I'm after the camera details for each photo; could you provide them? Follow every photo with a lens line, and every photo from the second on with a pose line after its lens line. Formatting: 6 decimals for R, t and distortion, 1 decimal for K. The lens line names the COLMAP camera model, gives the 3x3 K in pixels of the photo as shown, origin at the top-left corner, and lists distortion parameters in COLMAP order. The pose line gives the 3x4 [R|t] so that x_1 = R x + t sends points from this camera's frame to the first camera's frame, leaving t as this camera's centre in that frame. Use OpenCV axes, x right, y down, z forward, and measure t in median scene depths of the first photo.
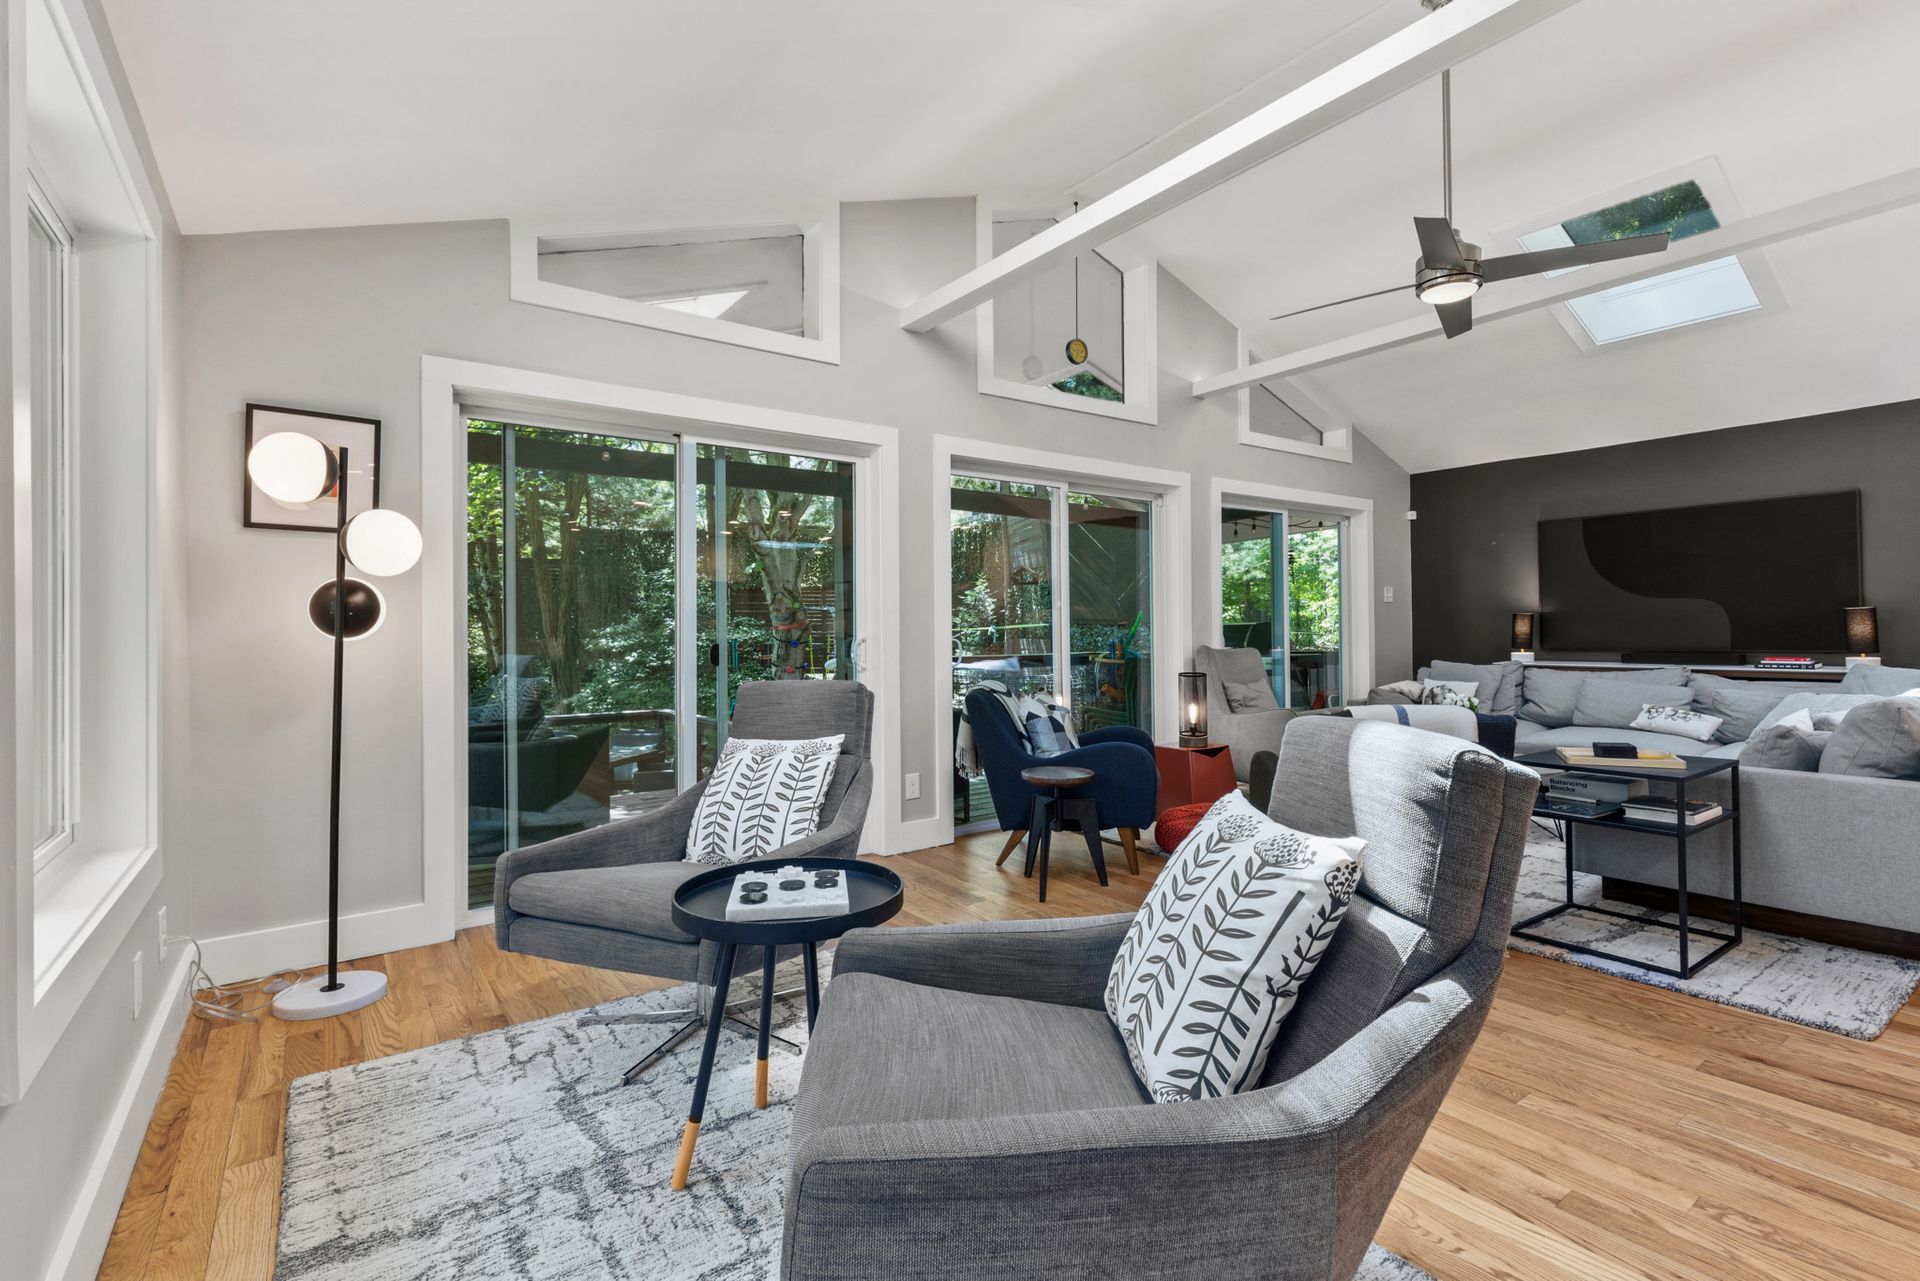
lens RADIAL K [[876.0, 0, 962.4], [0, 876.0, 621.2], [0, 0, 1]] dist [0.003472, 0.000188]
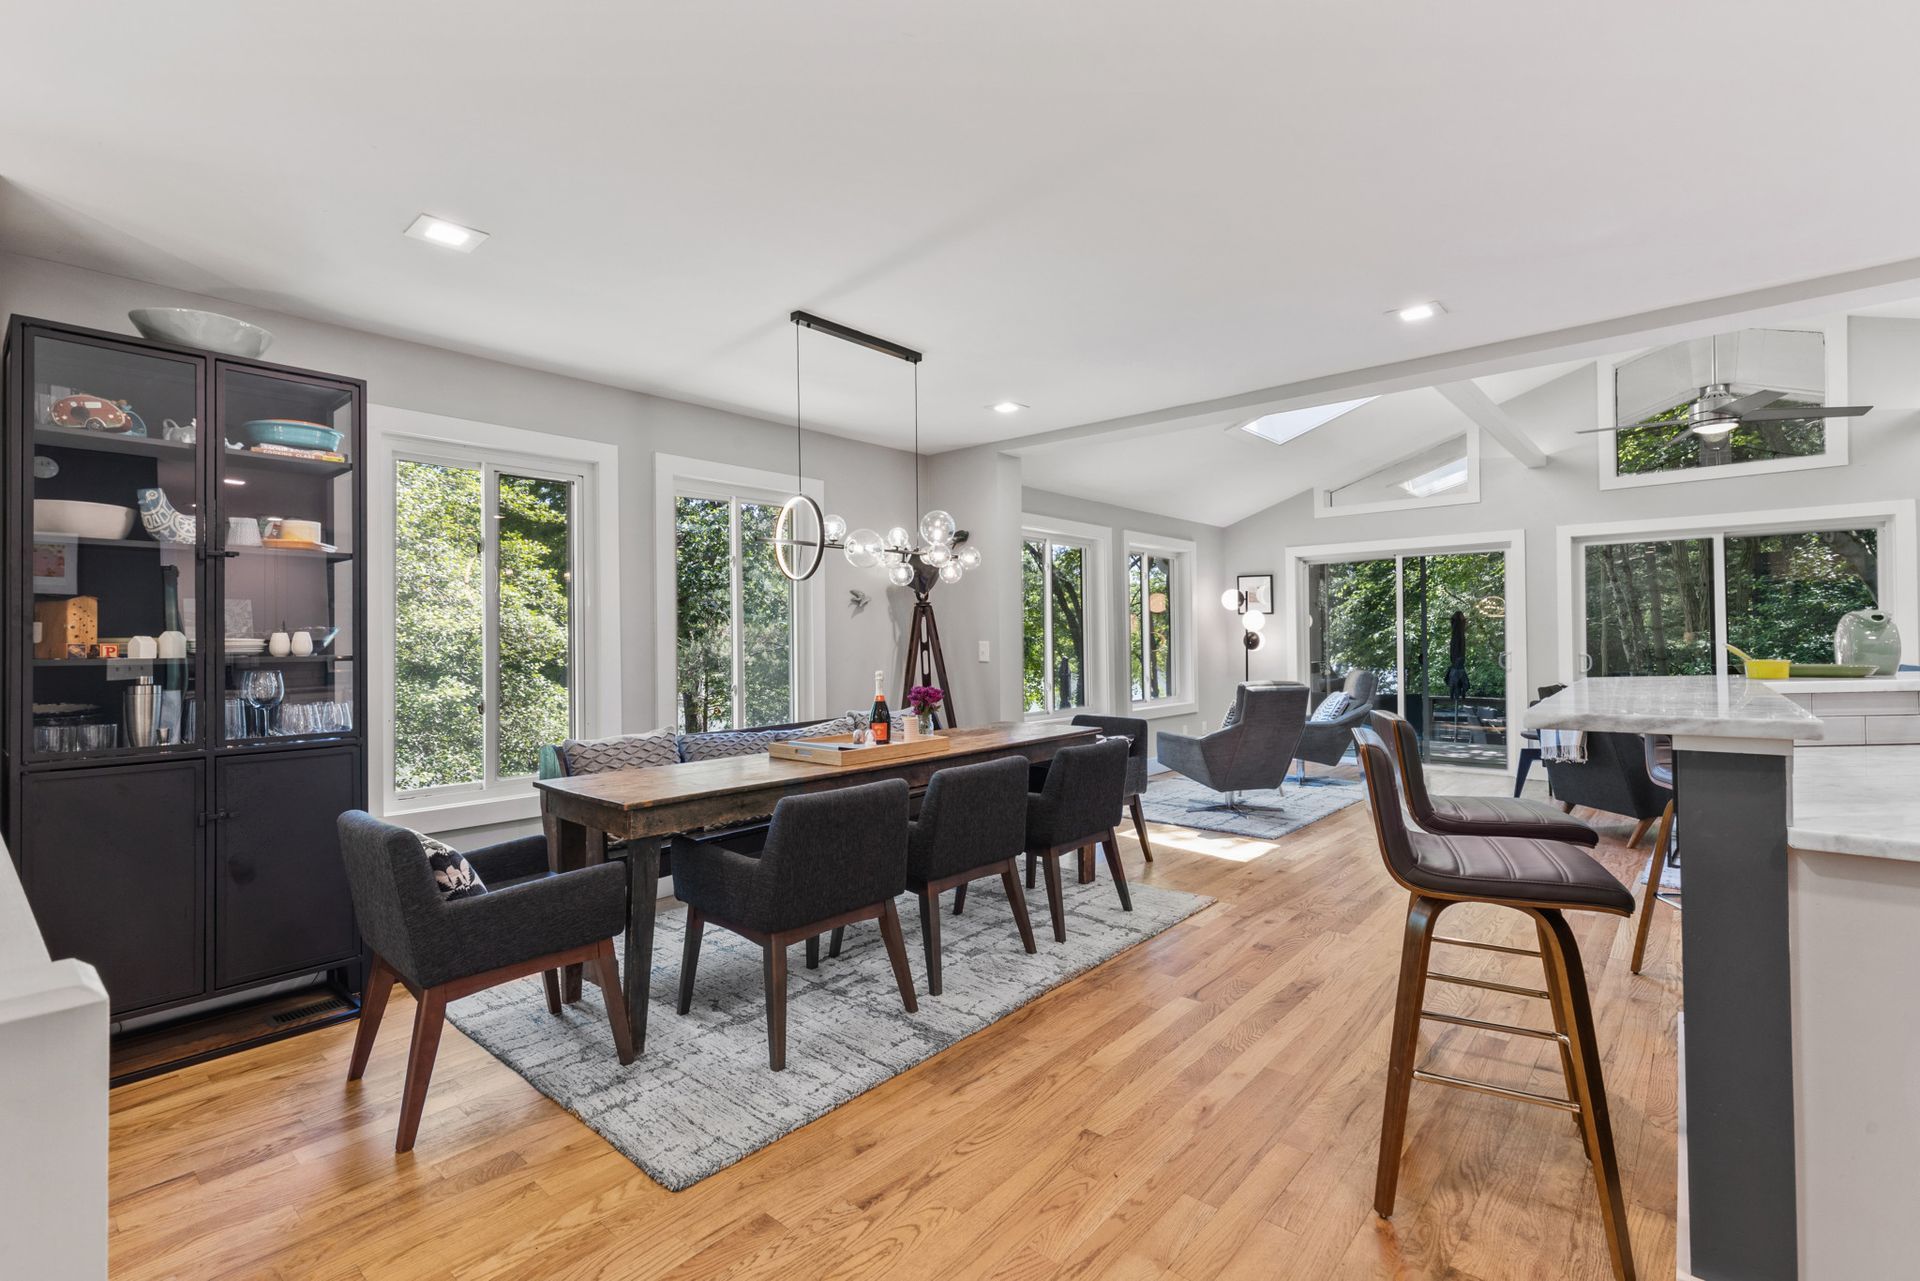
lens RADIAL K [[876.0, 0, 962.4], [0, 876.0, 621.2], [0, 0, 1]] dist [0.003472, 0.000188]
pose [[0.220923, -0.010660, -0.975233, 1.306542], [0.022891, 0.999721, -0.005742, -0.056030], [0.975023, -0.021055, 0.221106, -0.430487]]
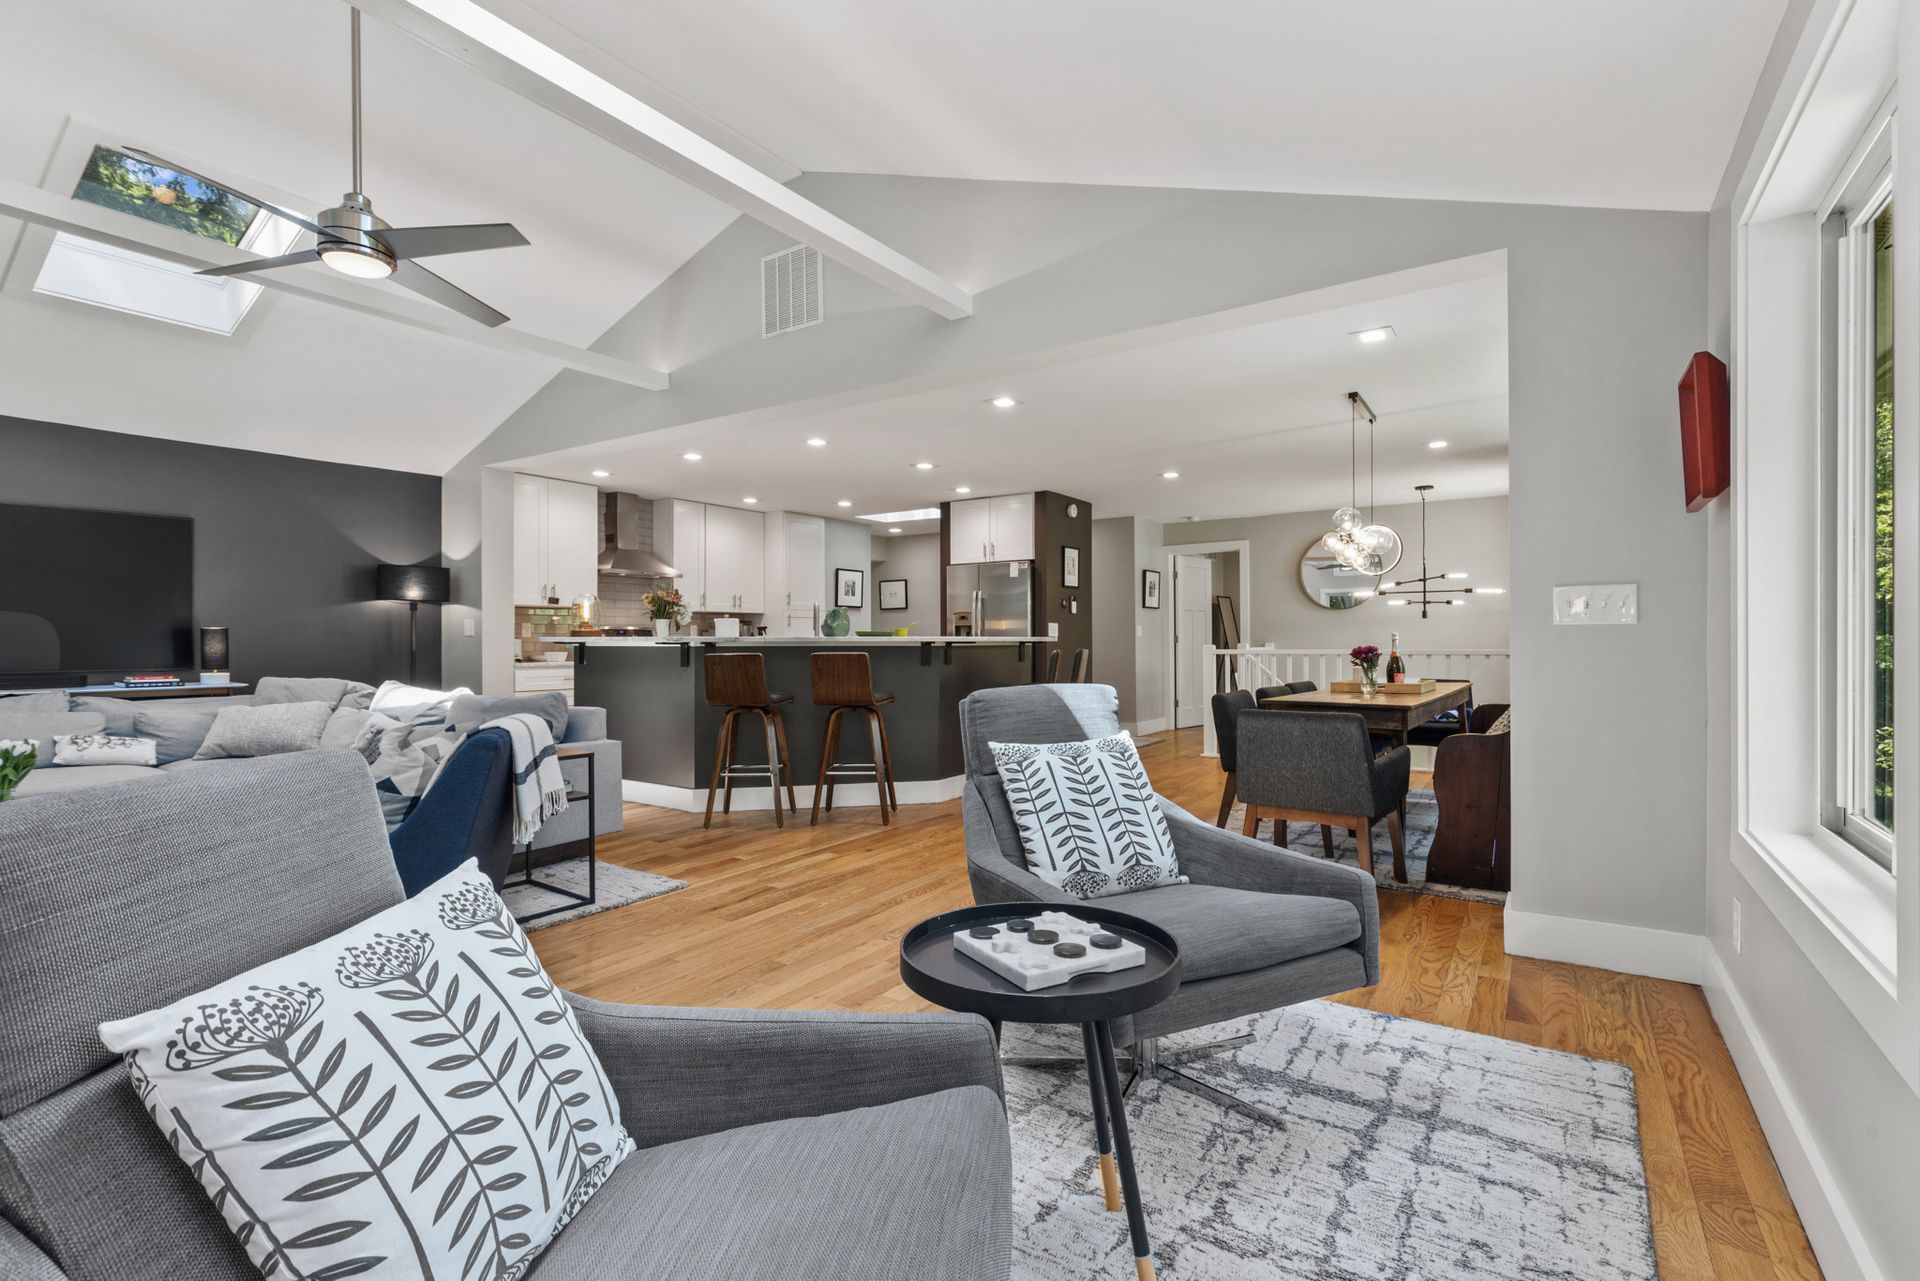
lens RADIAL K [[894.7, 0, 968.8], [0, 894.7, 646.9], [0, 0, 1]] dist [0.004275, 0.000328]
pose [[-0.349692, 0.001786, 0.936863, -0.626182], [-0.004821, 0.999982, -0.003706, 0.013434], [-0.936852, -0.005813, -0.349677, 0.876611]]
